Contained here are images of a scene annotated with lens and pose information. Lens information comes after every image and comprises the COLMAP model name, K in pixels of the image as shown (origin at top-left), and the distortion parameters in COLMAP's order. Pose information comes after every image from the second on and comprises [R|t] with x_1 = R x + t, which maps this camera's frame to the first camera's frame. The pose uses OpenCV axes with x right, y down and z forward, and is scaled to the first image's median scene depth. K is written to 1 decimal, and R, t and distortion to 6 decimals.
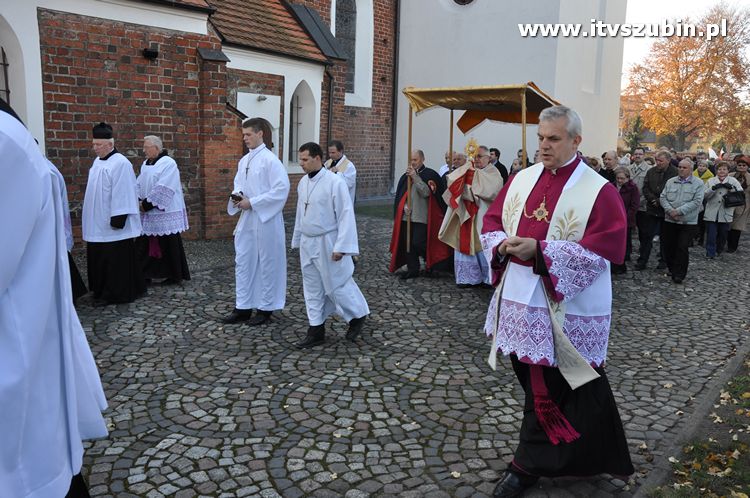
lens RADIAL K [[609.5, 0, 375.0], [0, 609.5, 249.0], [0, 0, 1]] dist [-0.185998, 0.214453]
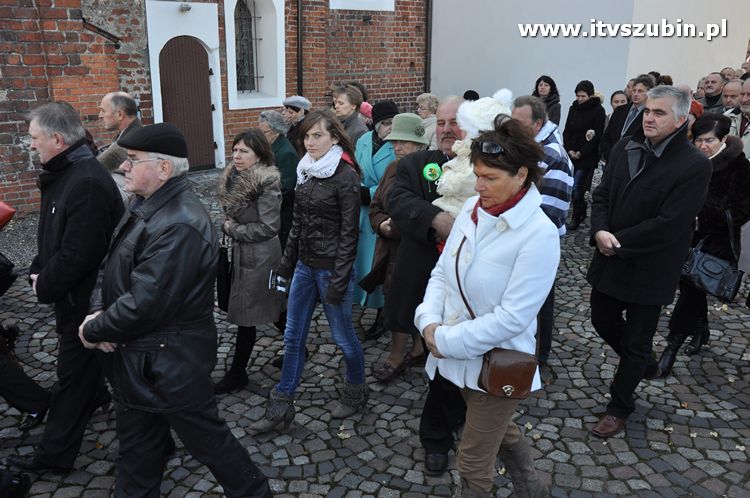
lens RADIAL K [[655.0, 0, 375.0], [0, 655.0, 249.0], [0, 0, 1]] dist [-0.159429, 0.238241]
pose [[0.983682, 0.027827, -0.177754, 0.179410], [-0.004567, 0.991510, 0.129949, -0.059992], [0.179861, -0.127016, 0.975457, 0.235426]]
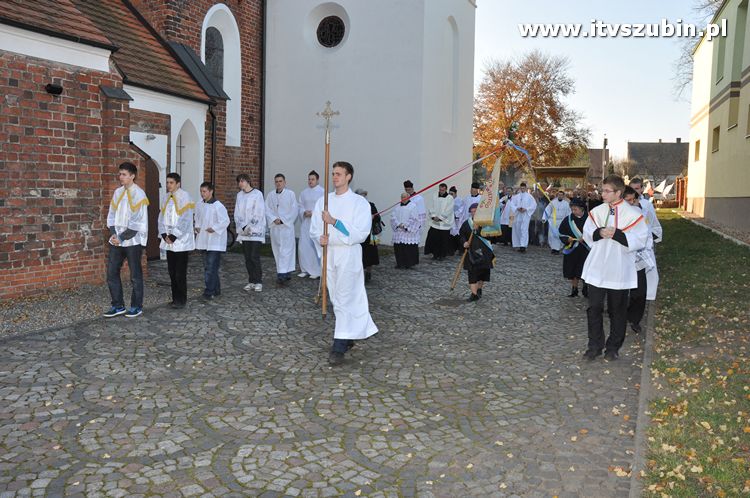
lens RADIAL K [[637.9, 0, 375.0], [0, 637.9, 249.0], [0, 0, 1]] dist [-0.183800, 0.231650]
pose [[0.962798, -0.031534, 0.268378, -0.110455], [0.049583, 0.996921, -0.060741, 0.008811], [-0.265636, 0.071788, 0.961397, -0.055565]]
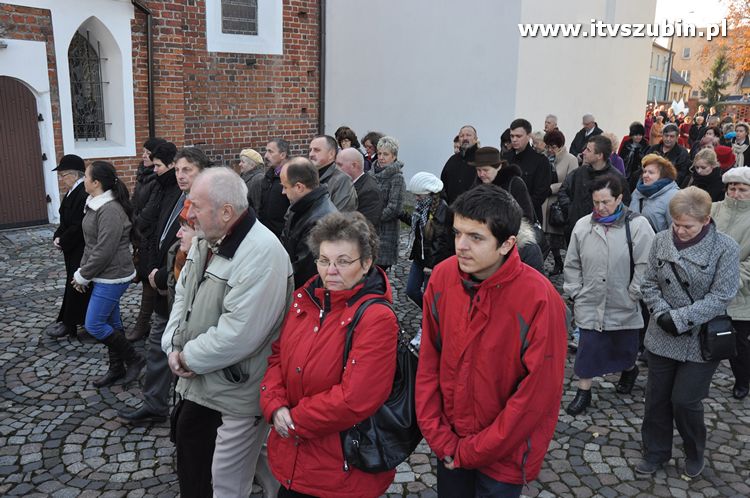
lens RADIAL K [[655.0, 0, 375.0], [0, 655.0, 249.0], [0, 0, 1]] dist [-0.159429, 0.238241]
pose [[0.993299, 0.019008, -0.113999, 0.287189], [-0.011577, 0.997786, 0.065491, -0.077822], [0.114991, -0.063733, 0.991320, 0.333564]]
